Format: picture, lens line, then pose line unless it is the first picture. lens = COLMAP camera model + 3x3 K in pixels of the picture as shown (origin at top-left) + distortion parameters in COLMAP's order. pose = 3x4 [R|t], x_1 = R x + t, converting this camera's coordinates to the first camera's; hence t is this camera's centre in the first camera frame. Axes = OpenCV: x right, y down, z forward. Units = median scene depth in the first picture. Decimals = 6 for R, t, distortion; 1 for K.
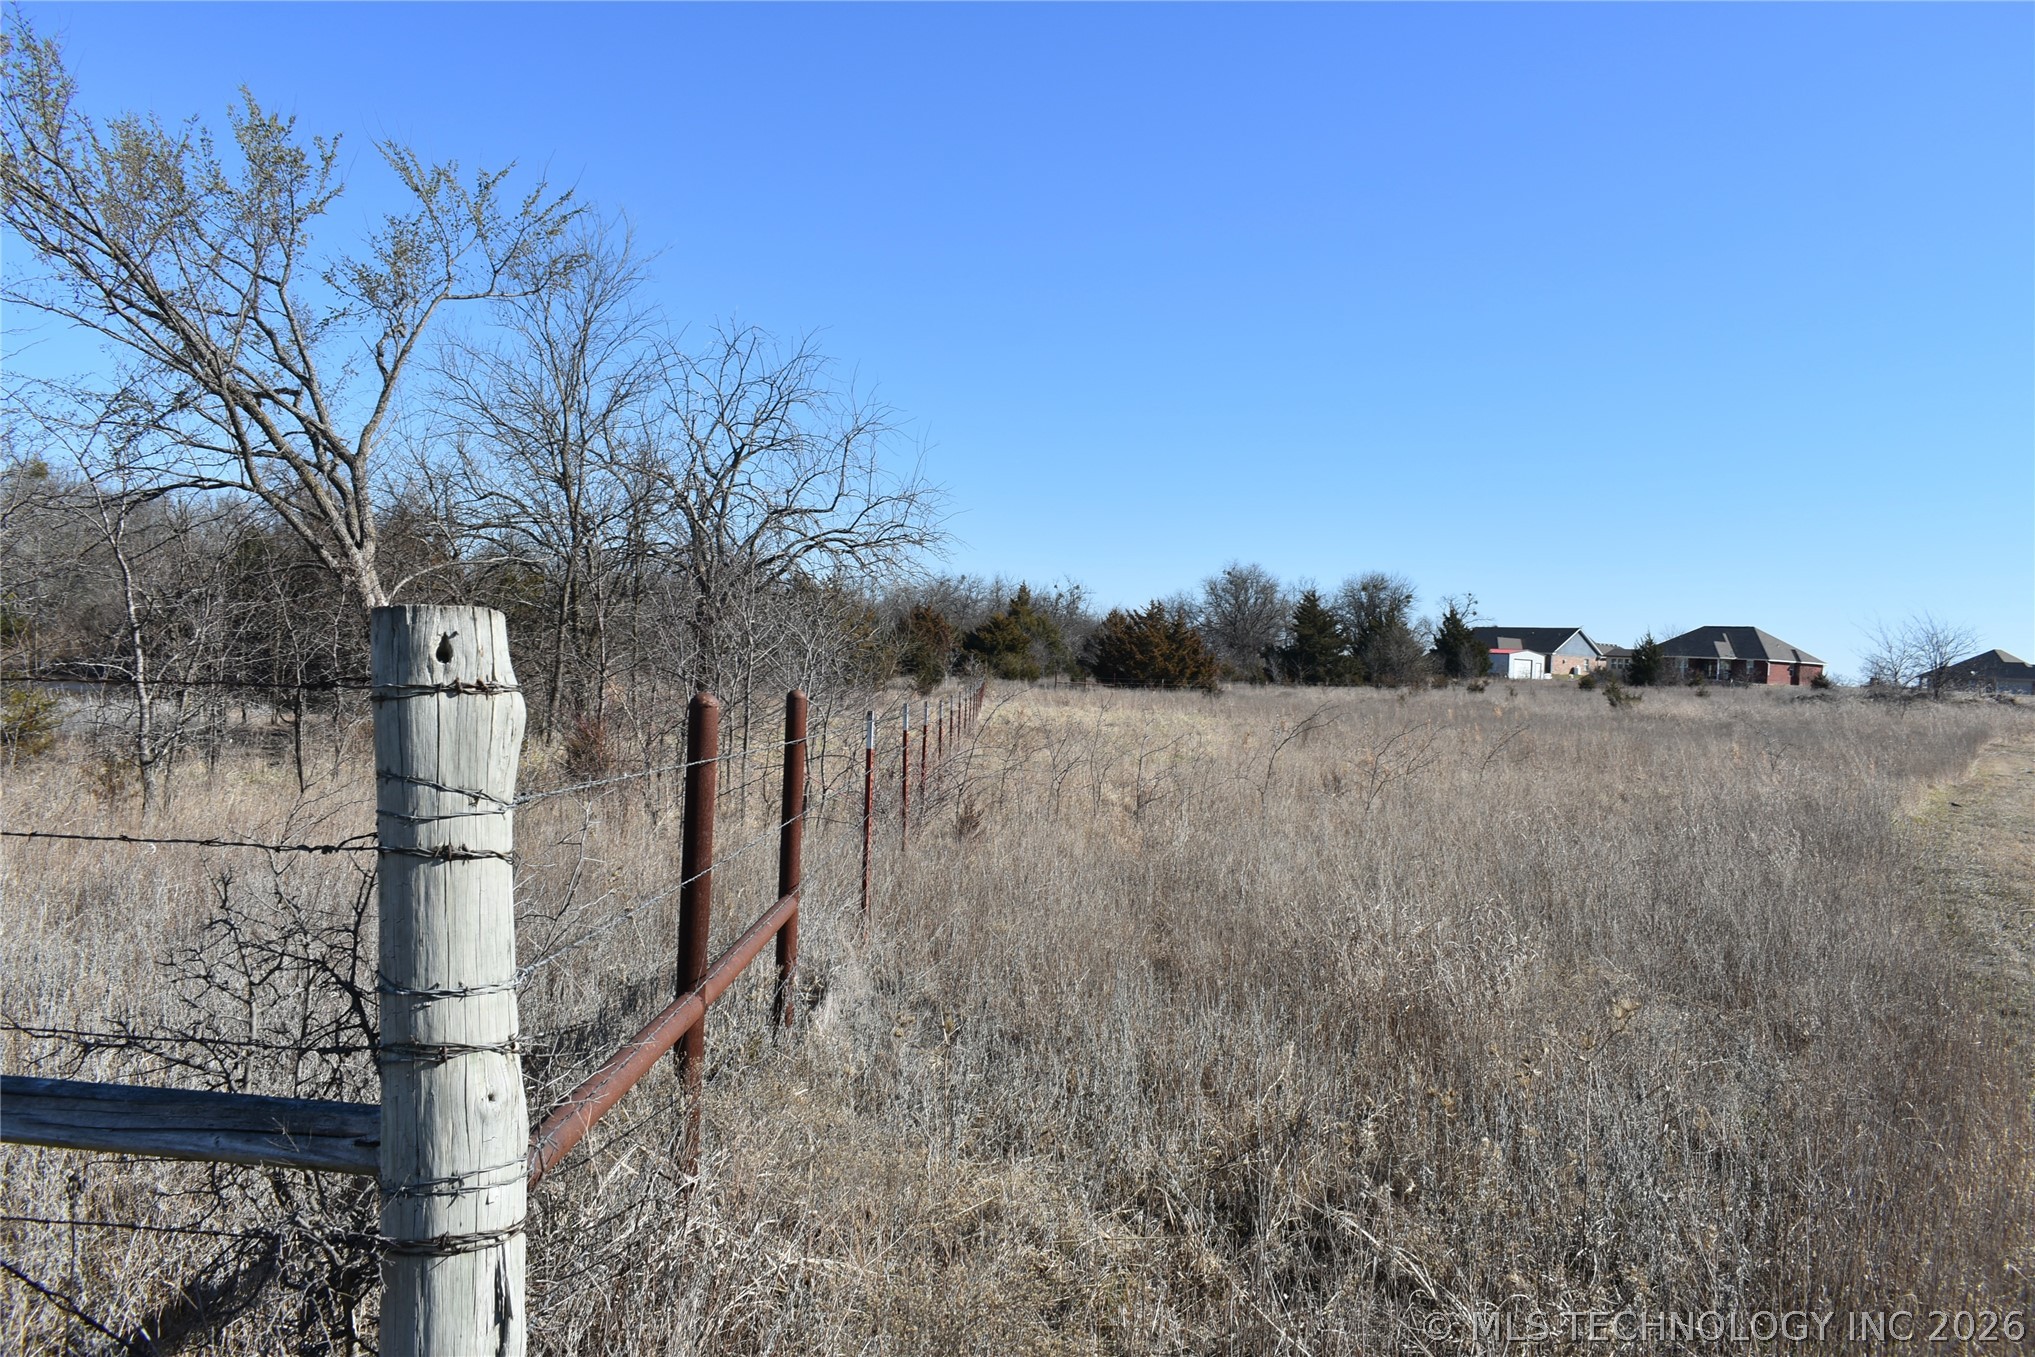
lens RADIAL K [[1742.6, 0, 1017.5], [0, 1742.6, 678.5], [0, 0, 1]] dist [-0.001279, -0.013011]
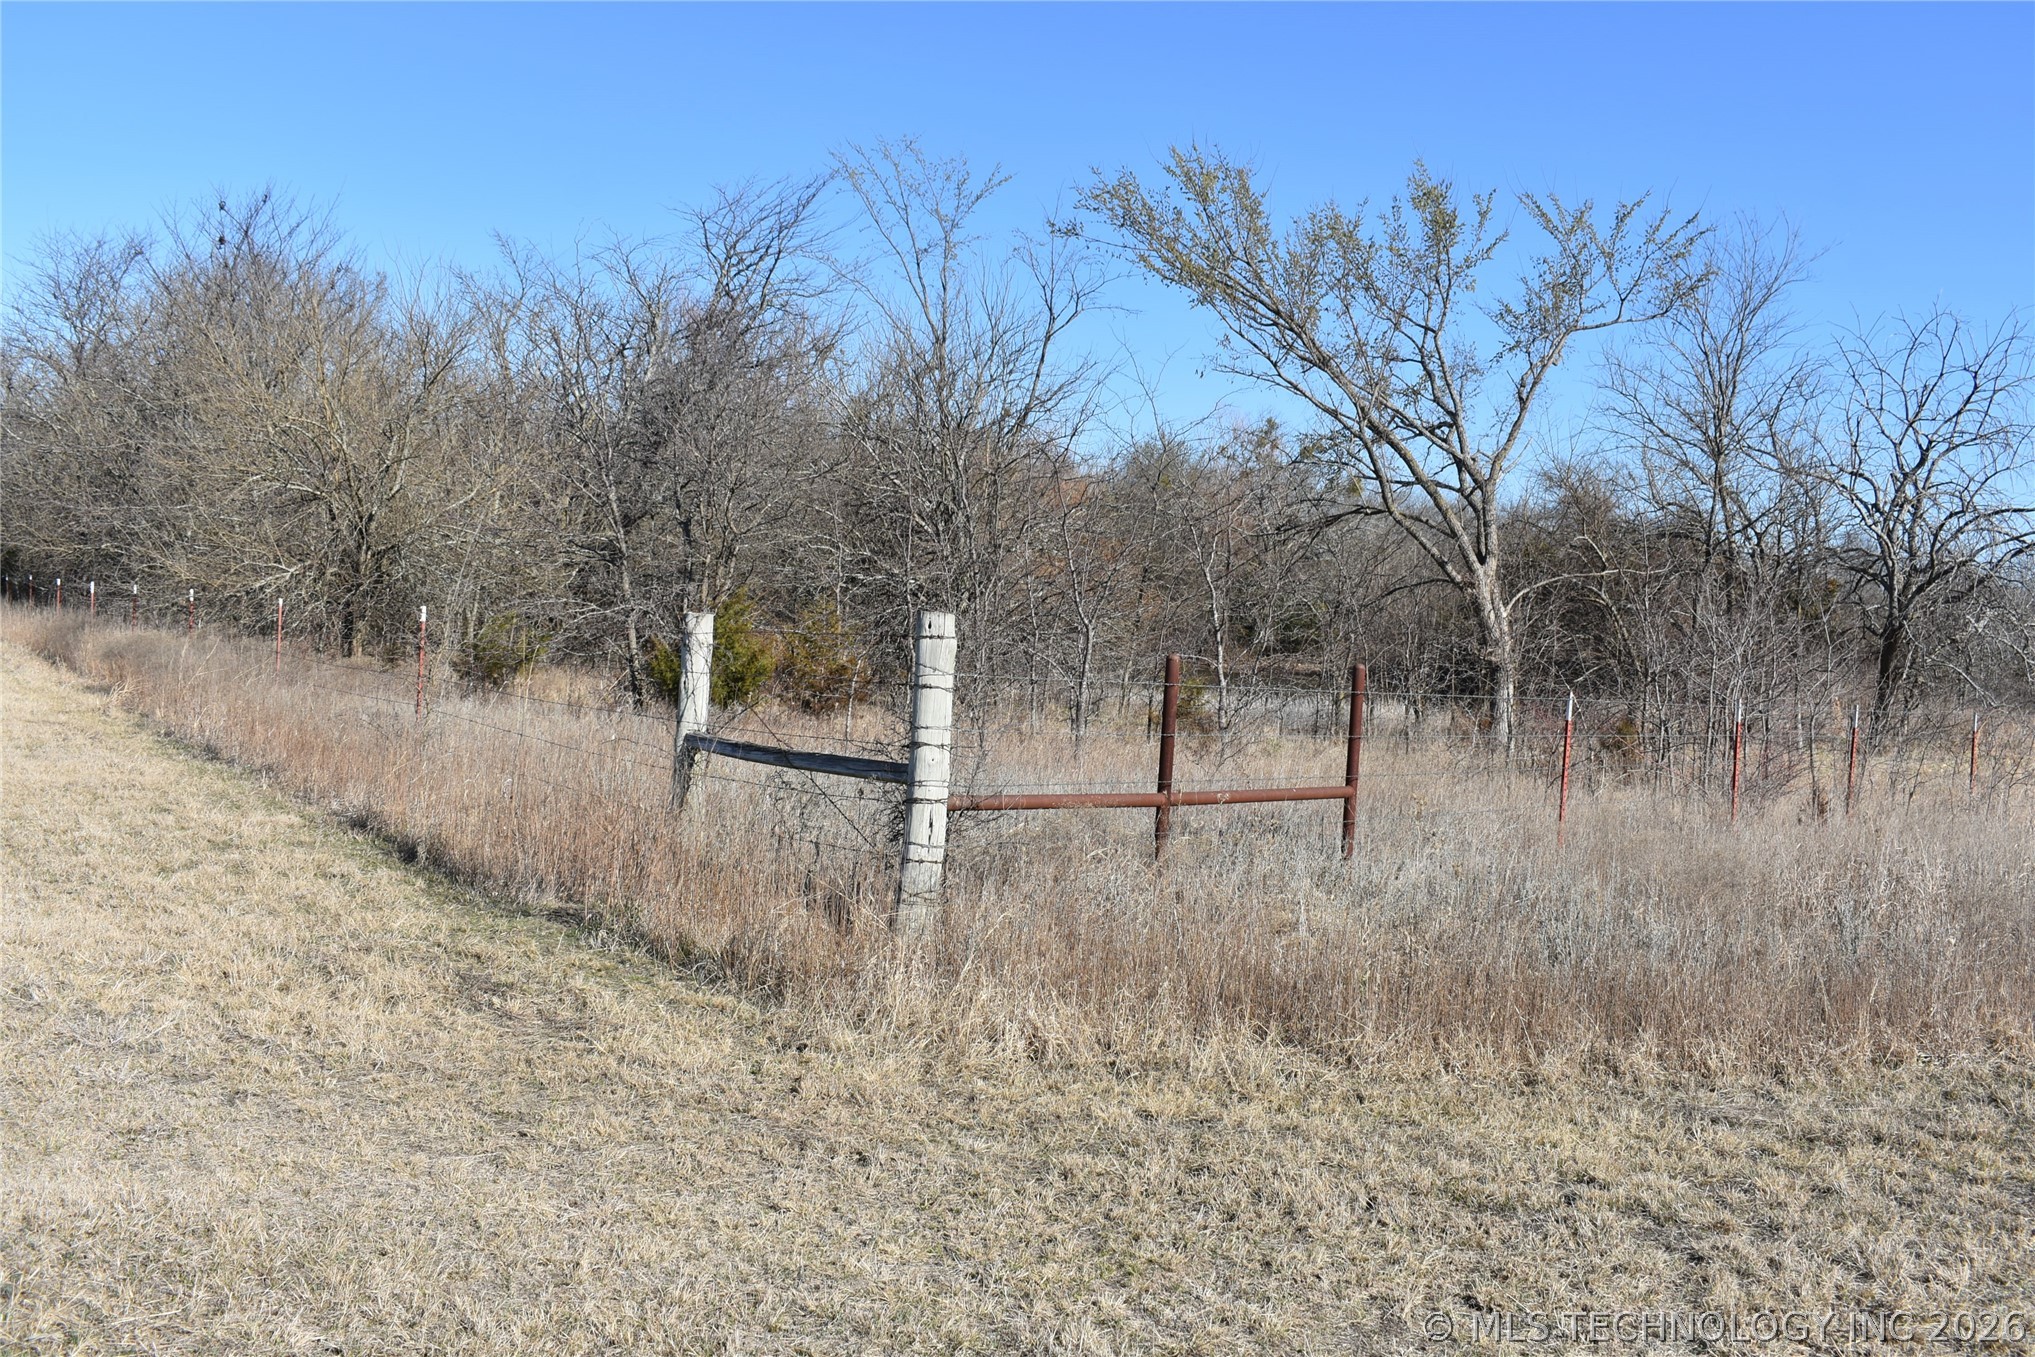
lens RADIAL K [[1934.5, 0, 1017.5], [0, 1934.5, 678.5], [0, 0, 1]] dist [0.001414, 0.001077]
pose [[0.767081, 0.015095, -0.641372, 0.198181], [-0.020912, 0.999780, -0.001480, 0.008015], [0.641209, 0.014548, 0.767229, -0.156530]]
